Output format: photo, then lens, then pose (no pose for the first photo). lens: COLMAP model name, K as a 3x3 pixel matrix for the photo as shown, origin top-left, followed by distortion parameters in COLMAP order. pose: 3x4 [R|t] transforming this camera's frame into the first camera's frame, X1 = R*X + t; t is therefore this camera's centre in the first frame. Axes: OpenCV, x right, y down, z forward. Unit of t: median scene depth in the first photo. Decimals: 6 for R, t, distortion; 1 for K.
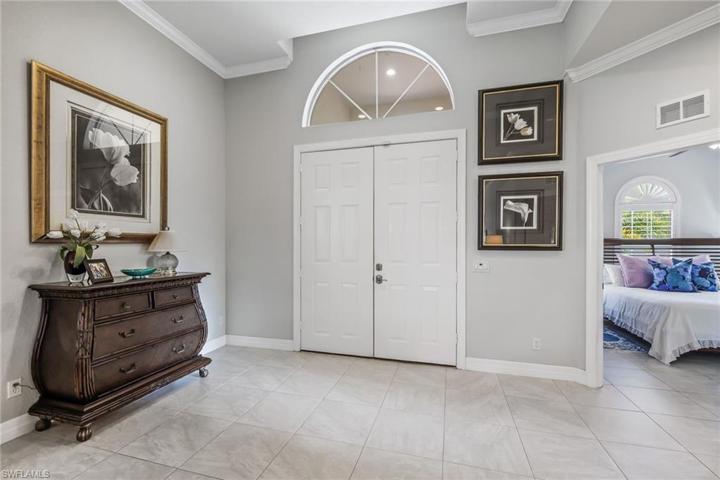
lens RADIAL K [[311.4, 0, 359.0], [0, 311.4, 244.6], [0, 0, 1]] dist [-0.000945, -0.000416]
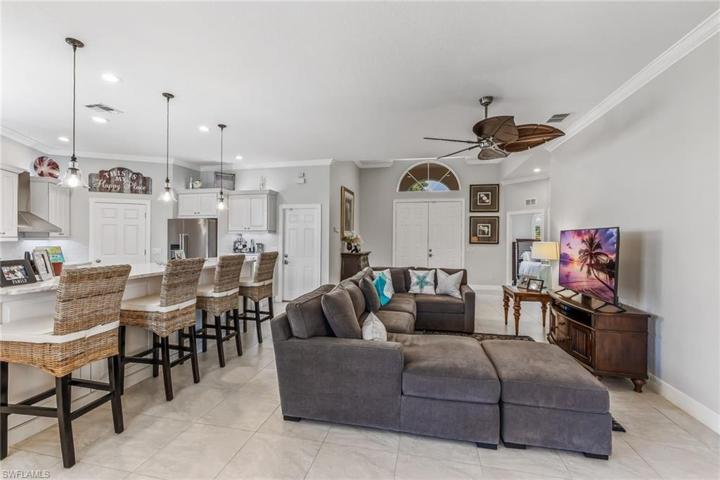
lens RADIAL K [[303.3, 0, 360.7], [0, 303.3, 238.2], [0, 0, 1]] dist [0.000733, -0.000710]
pose [[0.997101, 0.009603, 0.075477, -0.769921], [-0.008771, 0.999897, -0.011355, 0.007350], [-0.075578, 0.010660, 0.997083, -1.580602]]
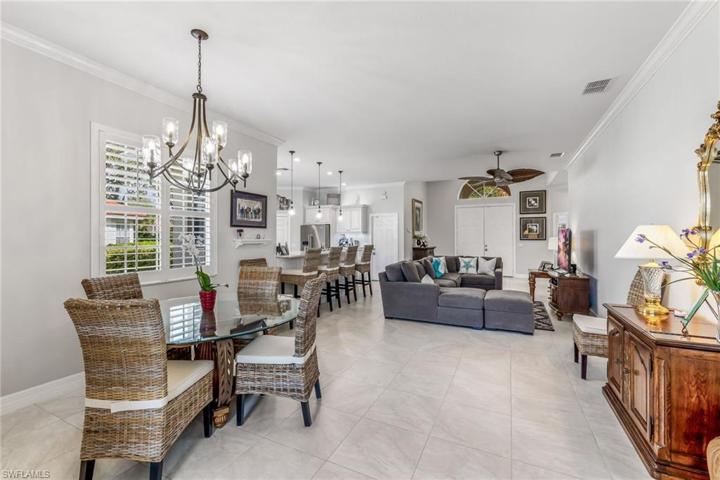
lens RADIAL K [[303.3, 0, 360.7], [0, 303.3, 238.2], [0, 0, 1]] dist [0.000733, -0.000710]
pose [[0.986226, 0.000294, -0.165402, -0.754832], [-0.001542, 0.999971, -0.007419, 0.023546], [0.165395, 0.007572, 0.986198, -2.476556]]
